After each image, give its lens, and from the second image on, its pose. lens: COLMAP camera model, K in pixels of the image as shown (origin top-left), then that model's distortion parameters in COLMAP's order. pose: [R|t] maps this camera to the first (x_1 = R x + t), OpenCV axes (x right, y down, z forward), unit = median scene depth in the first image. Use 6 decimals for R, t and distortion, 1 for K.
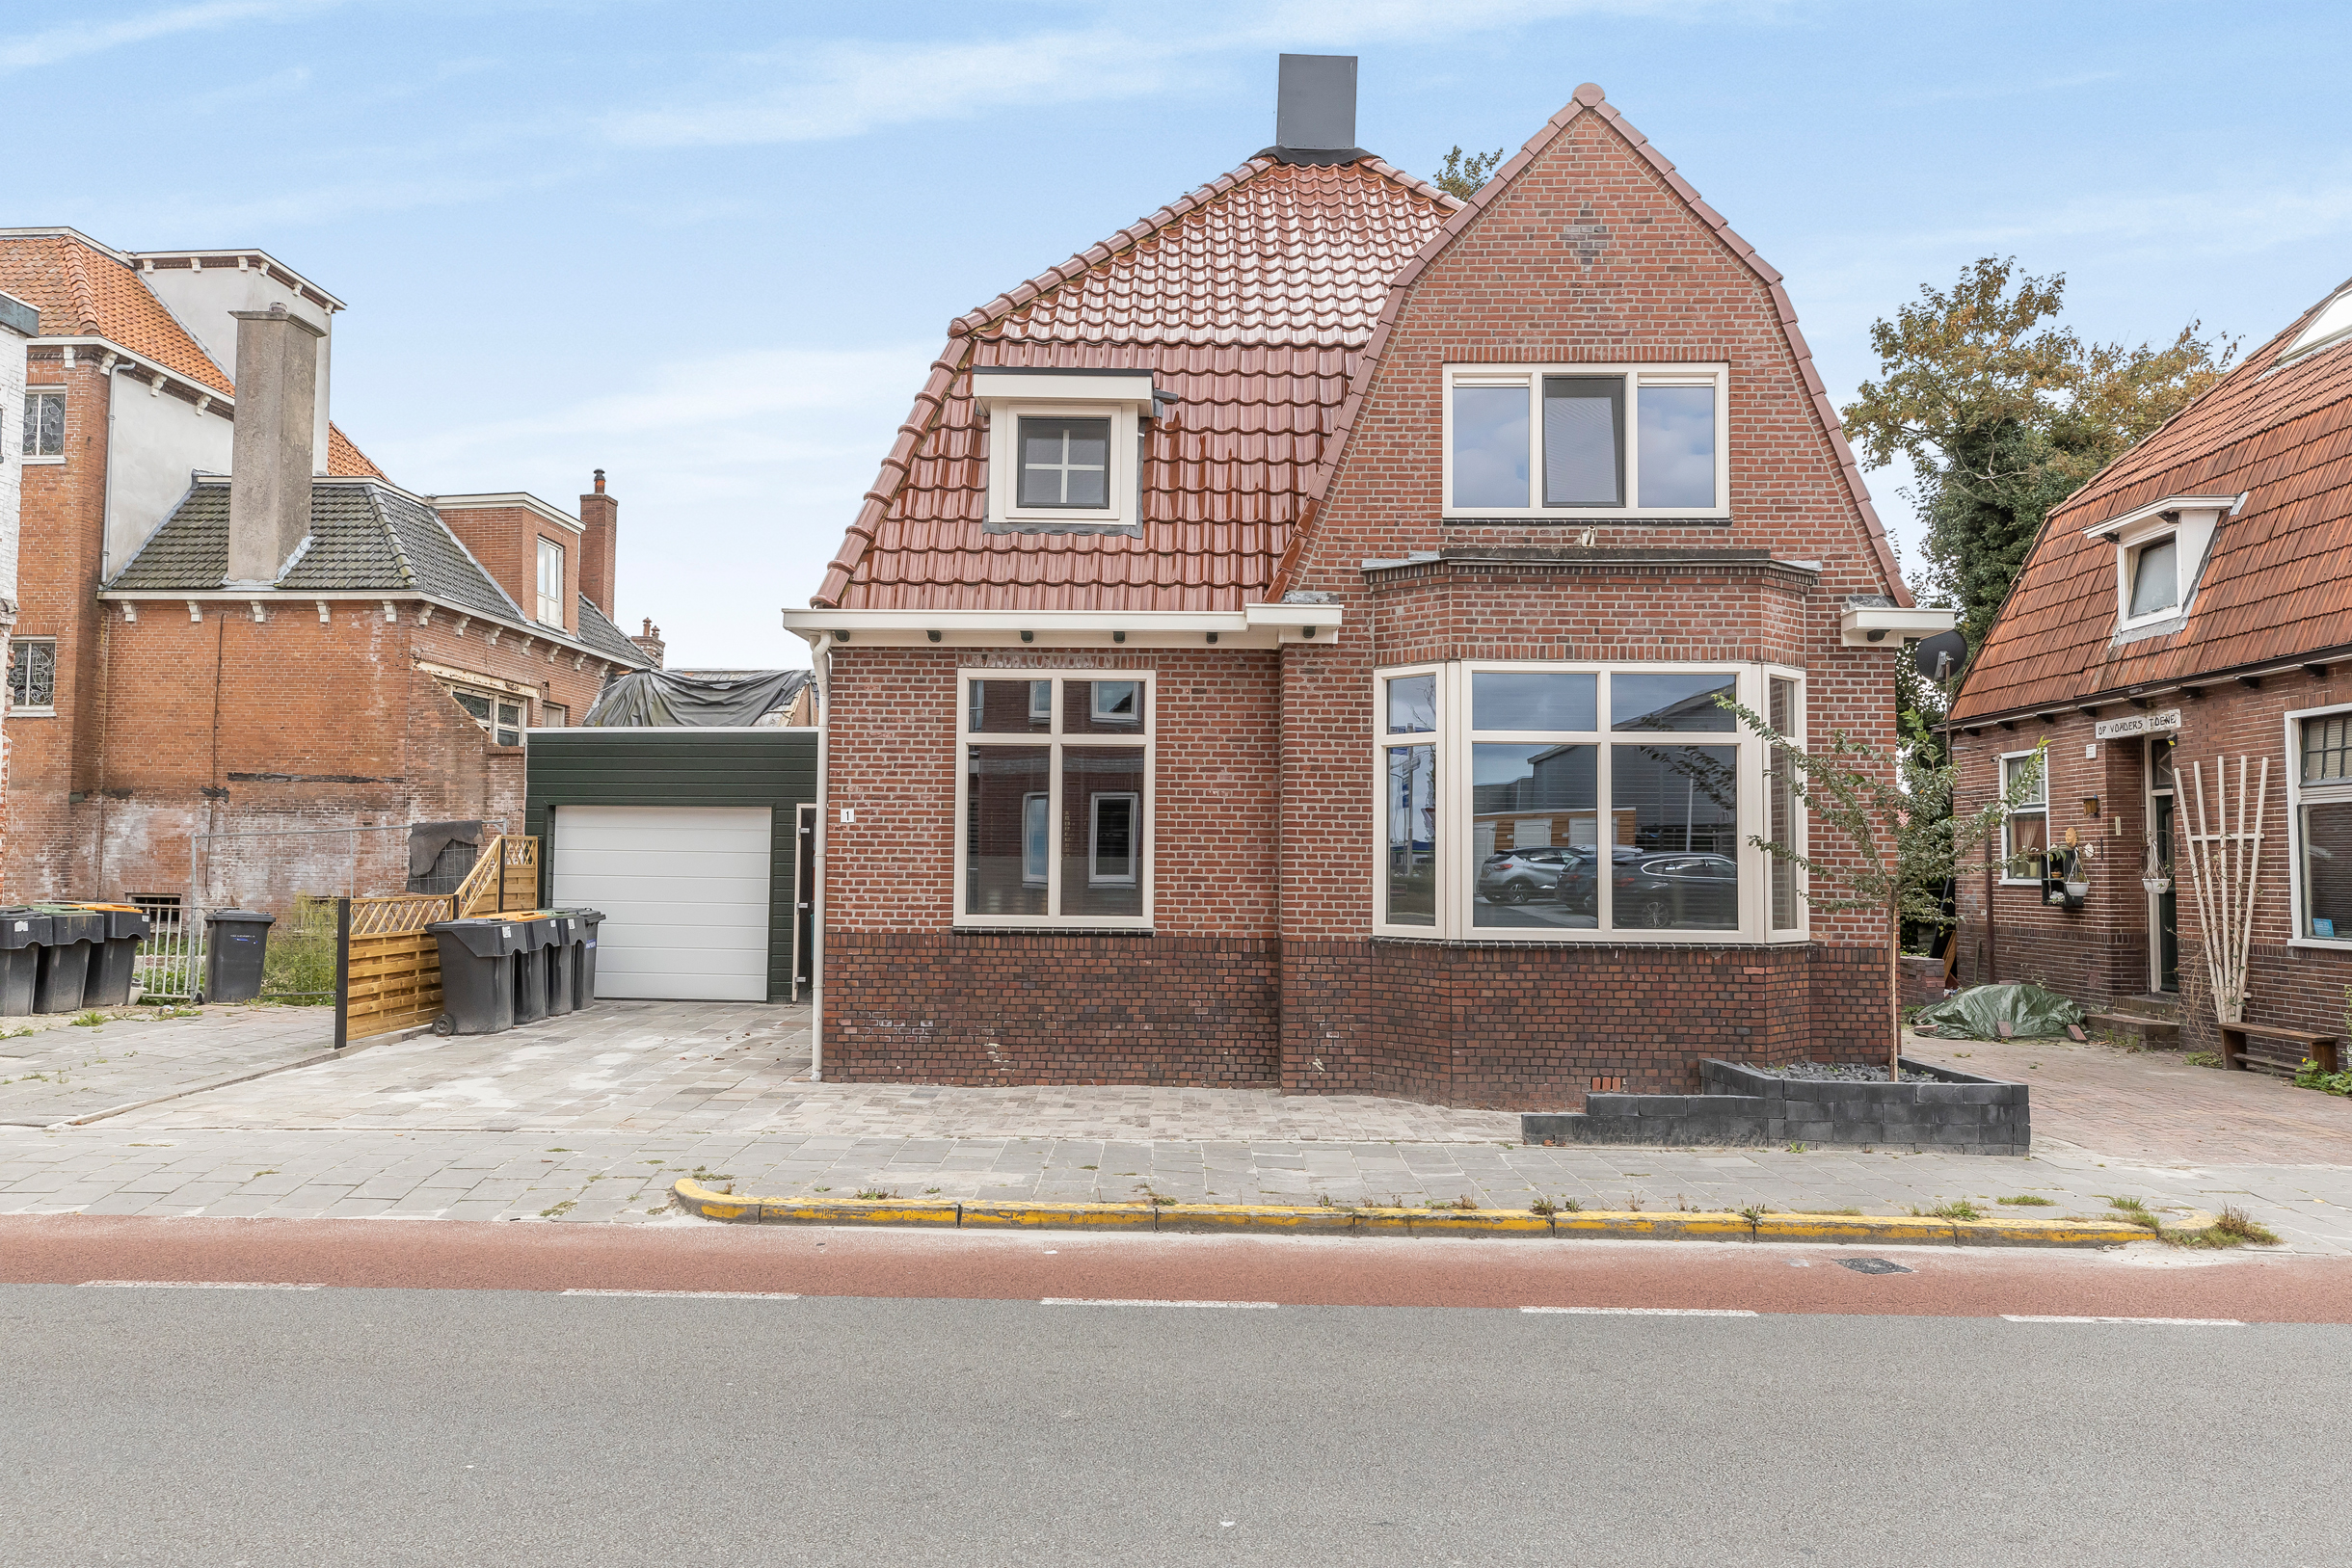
lens RADIAL K [[1546.5, 0, 1170.2], [0, 1546.5, 773.7], [0, 0, 1]] dist [0.011476, 0.001022]
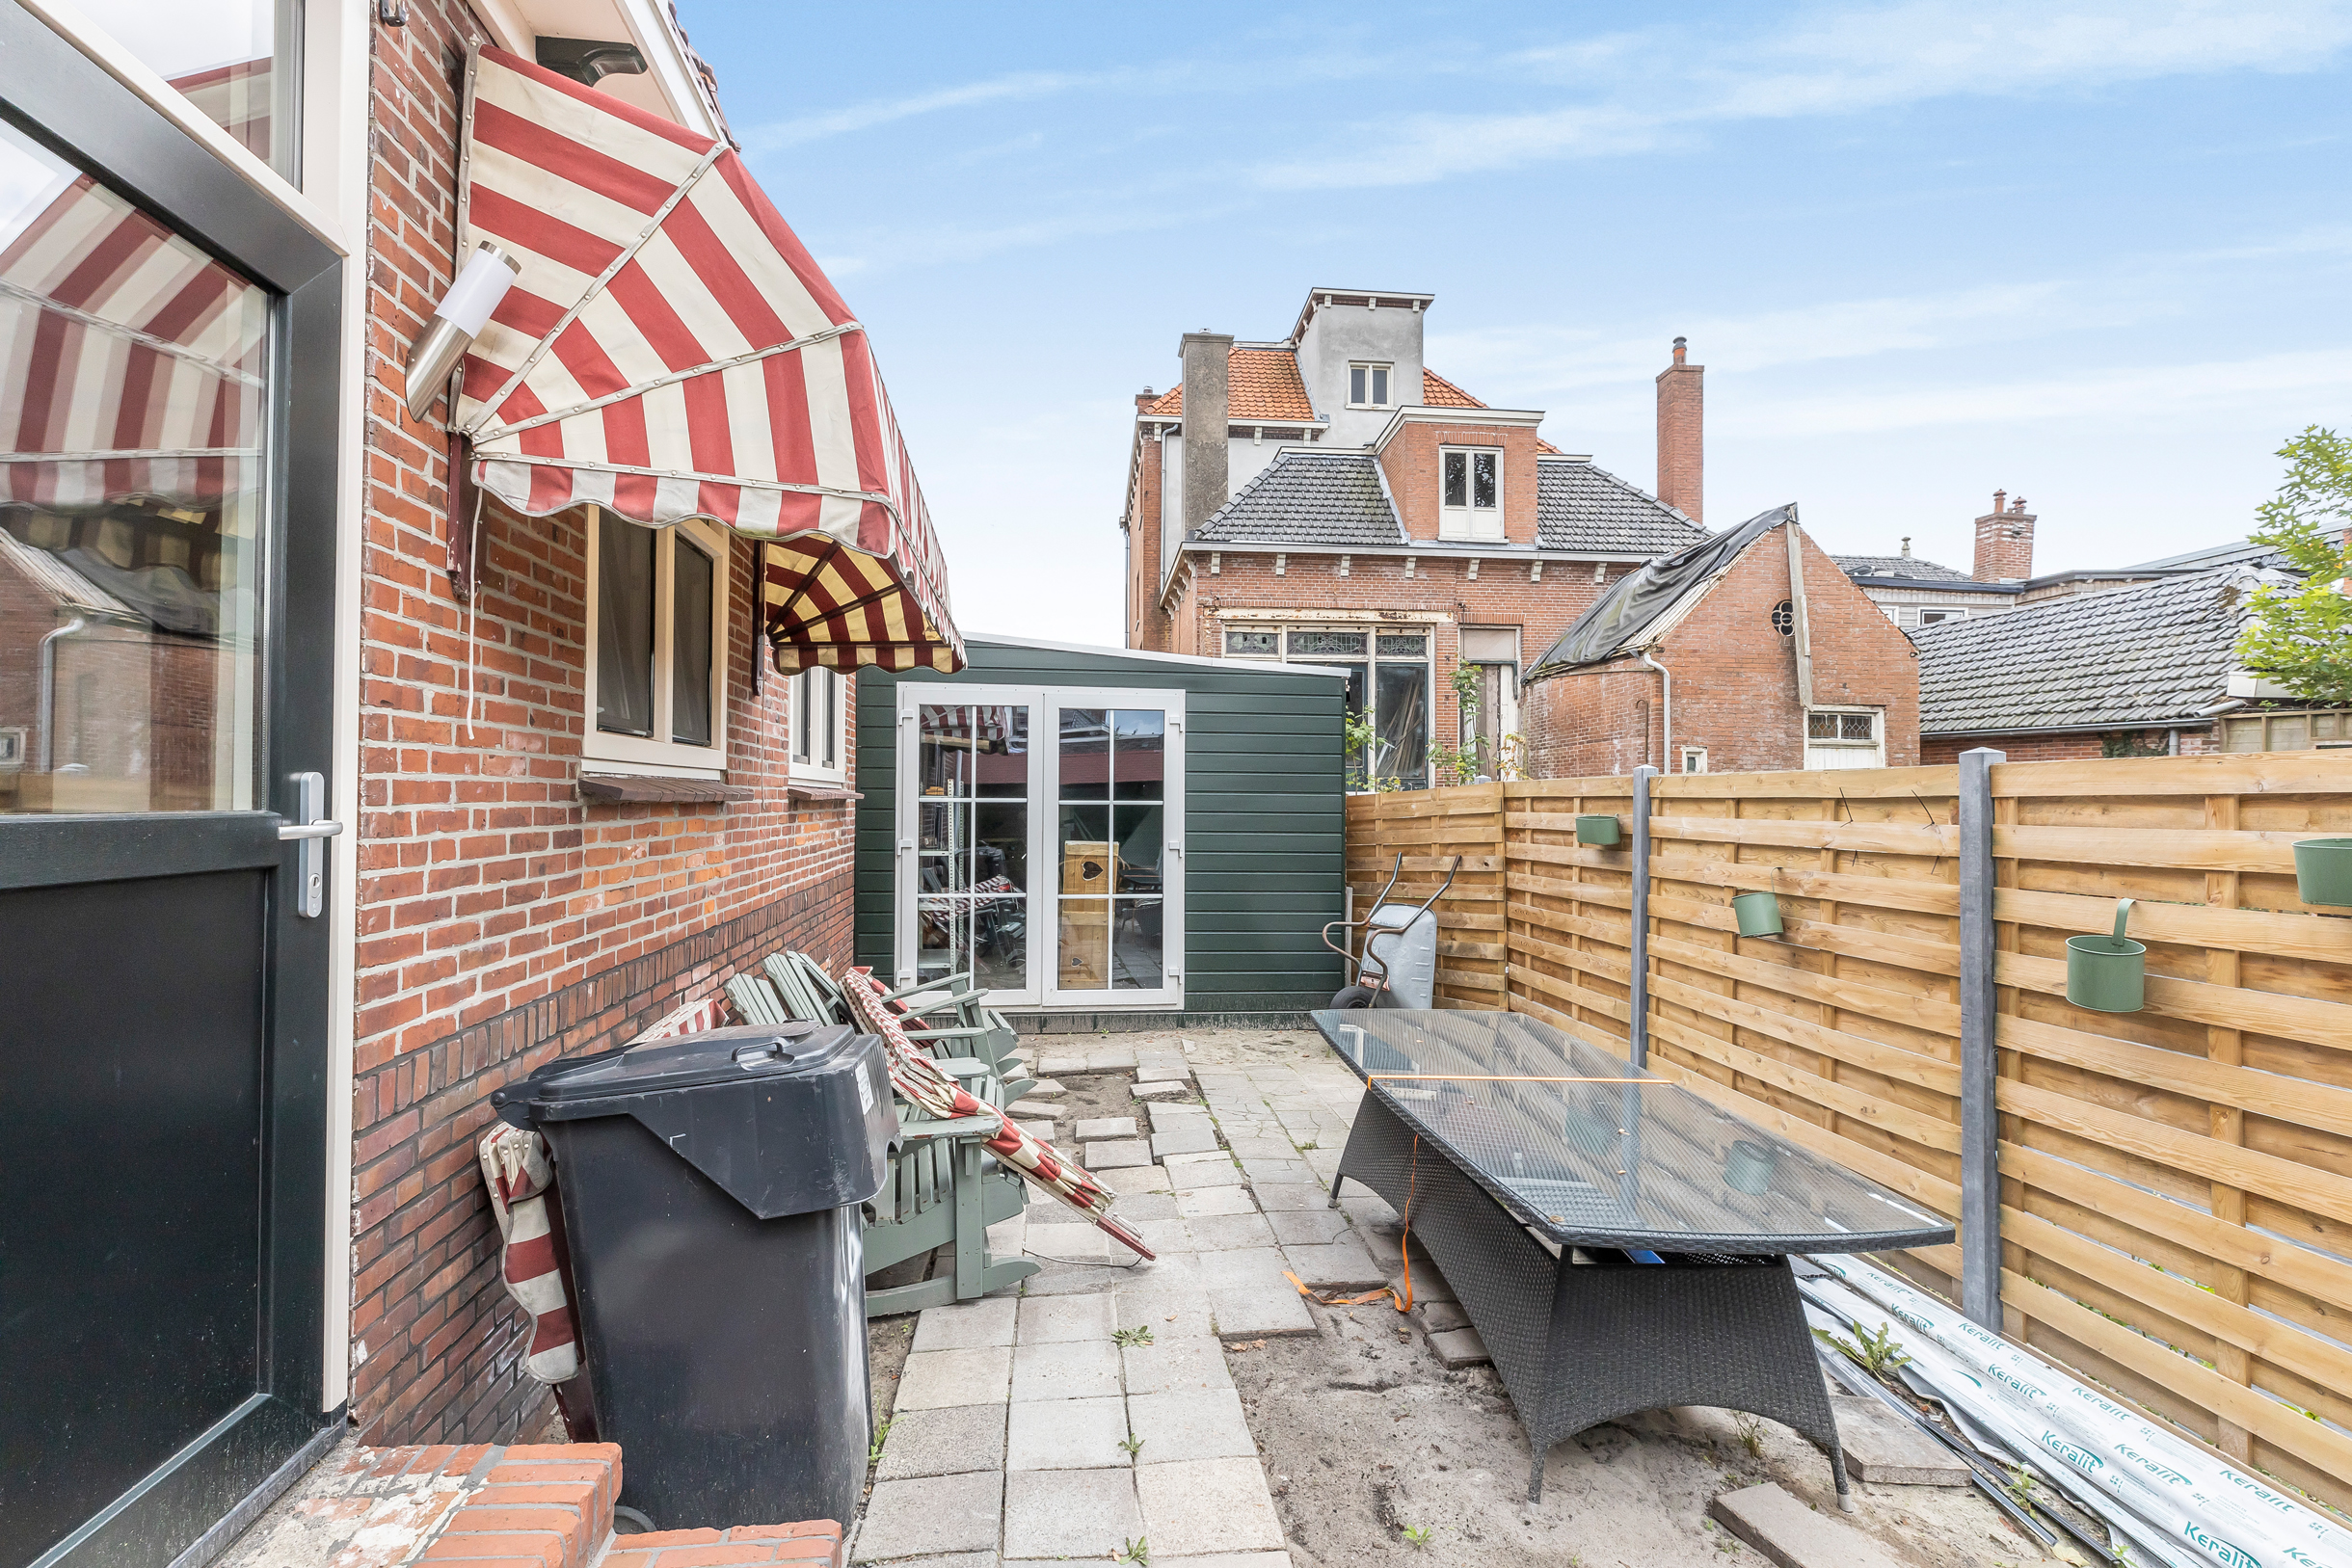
lens RADIAL K [[1042.4, 0, 1169.4], [0, 1042.4, 788.3], [0, 0, 1]] dist [0.001653, -0.000527]
pose [[0.143181, -0.016331, -0.989562, 0.429743], [0.055580, 0.998419, -0.008435, 0.109128], [0.988135, -0.053792, 0.143863, 1.760946]]
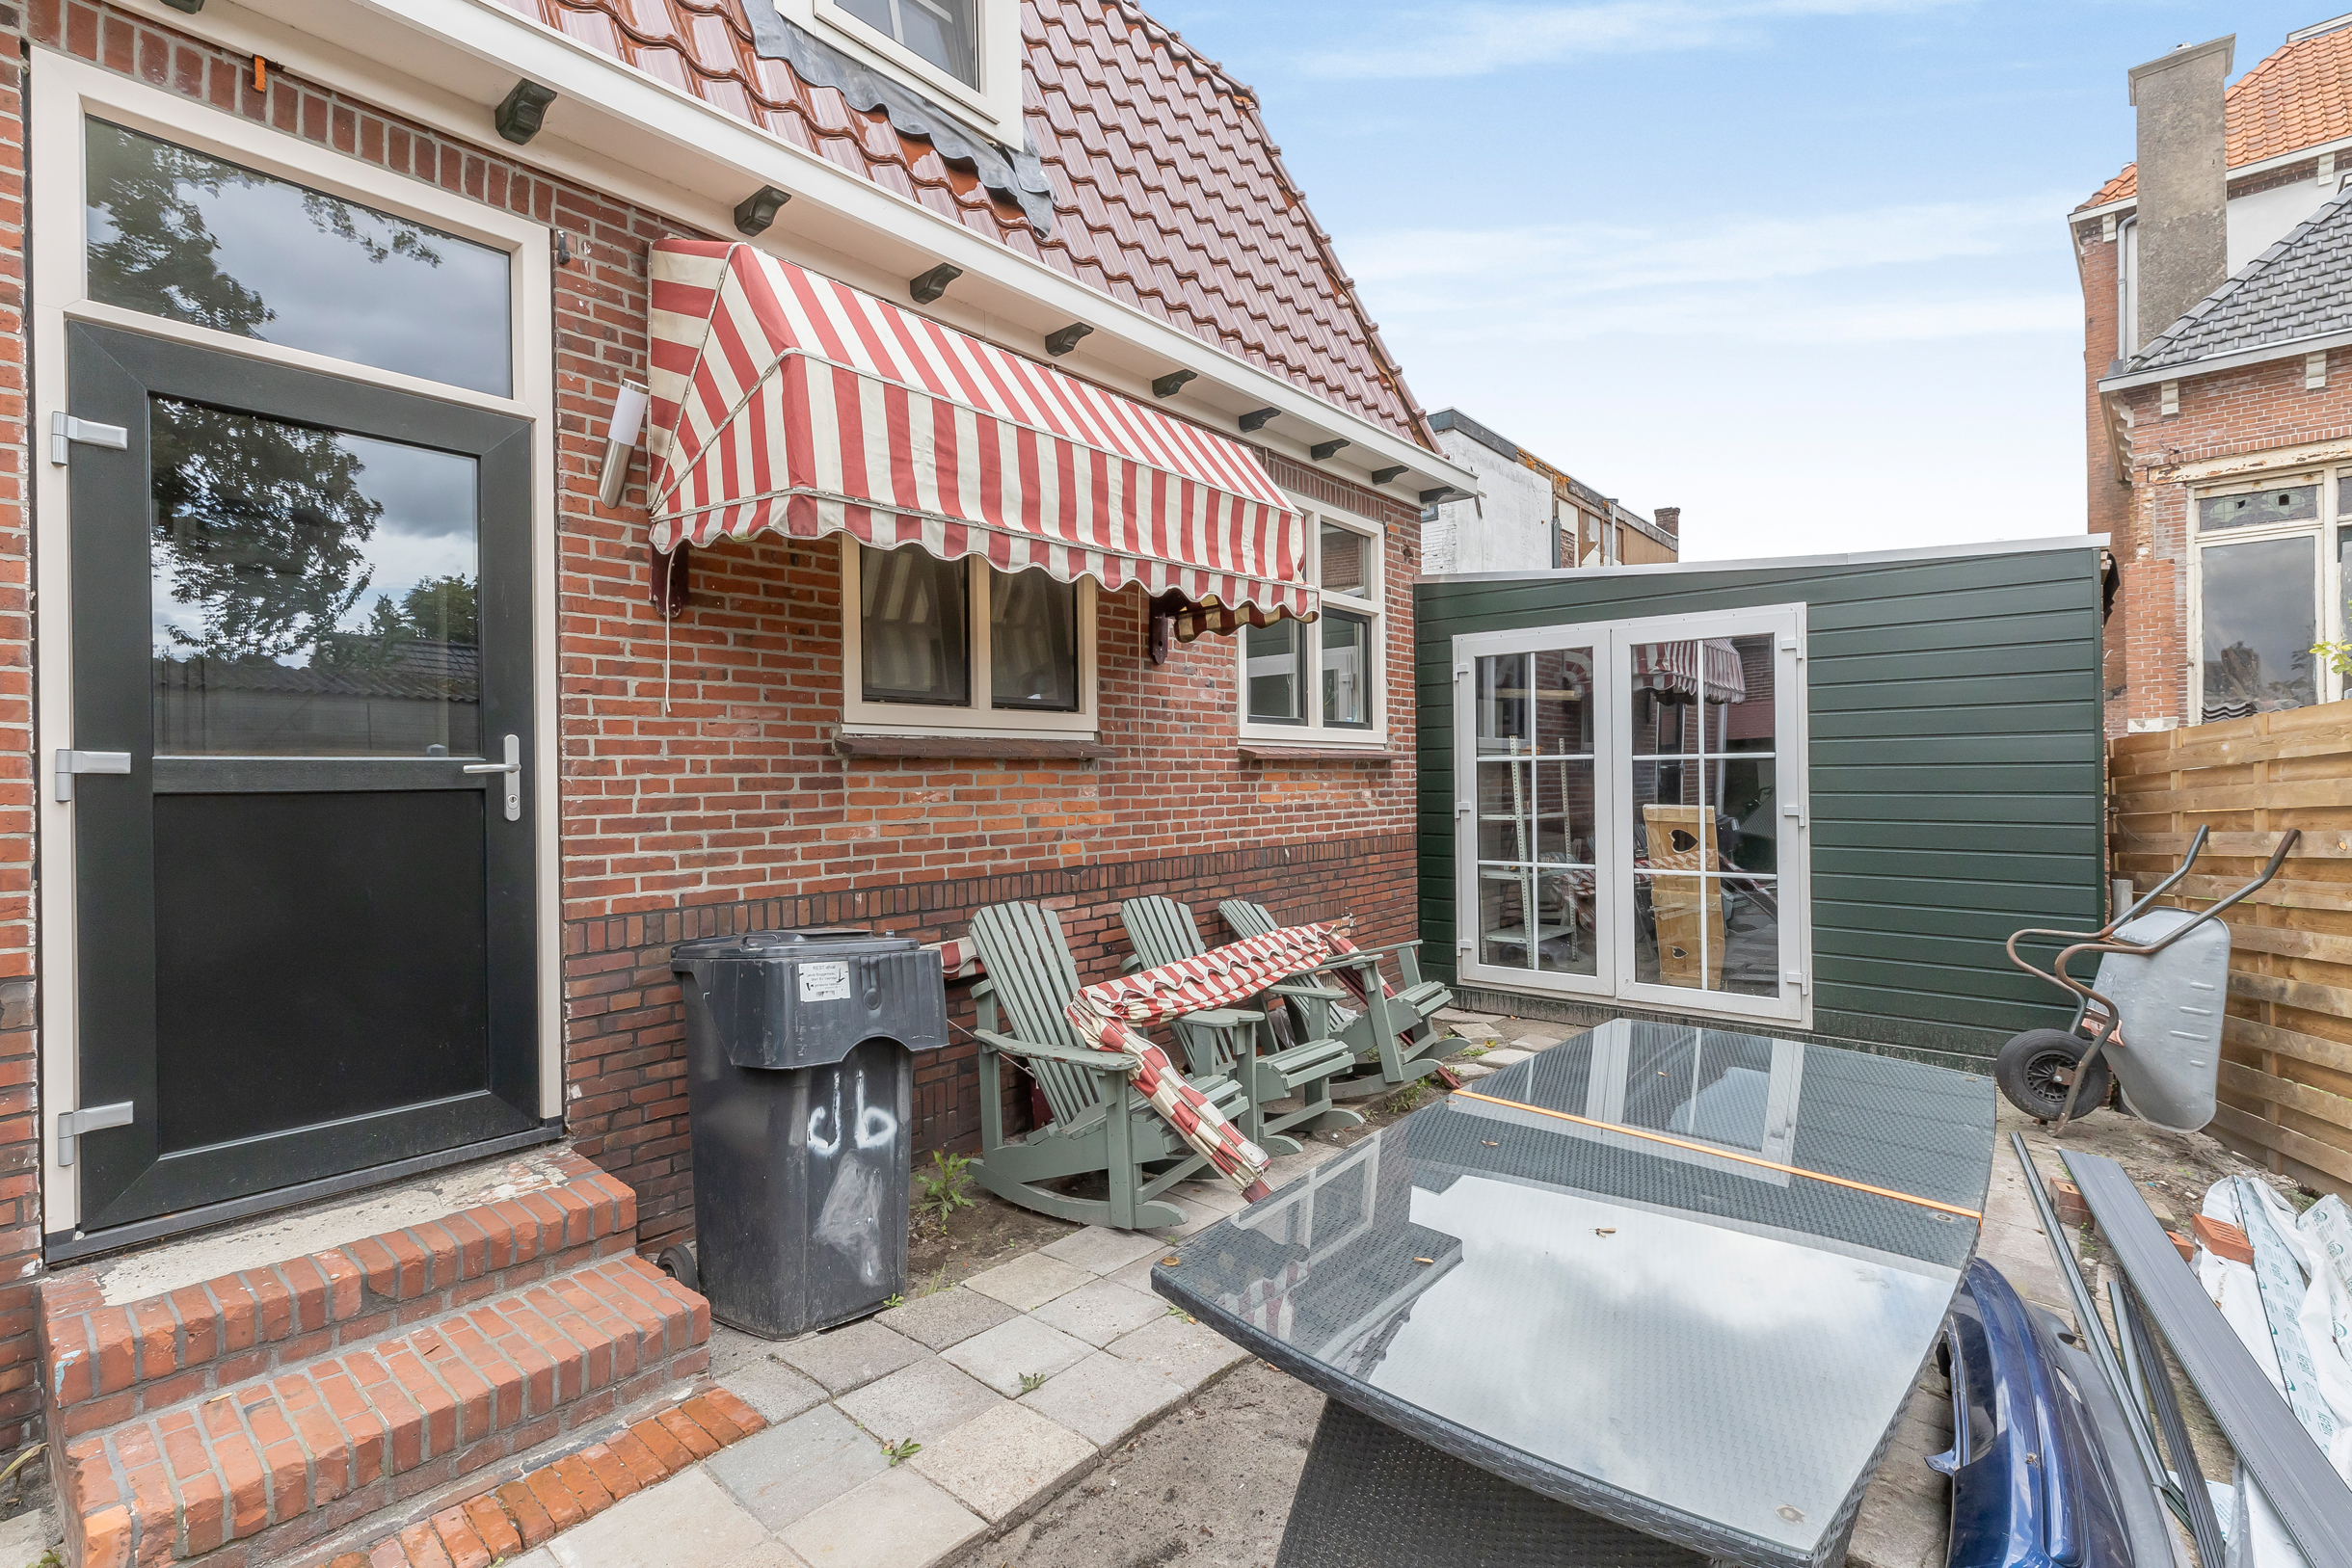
lens RADIAL K [[1080.7, 0, 1176.0], [0, 1080.7, 784.0], [0, 0, 1]] dist [0.002908, 0.000792]
pose [[-0.630409, 0.005981, -0.776240, 0.367867], [0.056479, 0.997673, -0.038181, 0.129125], [0.774205, -0.067911, -0.629281, 1.944469]]
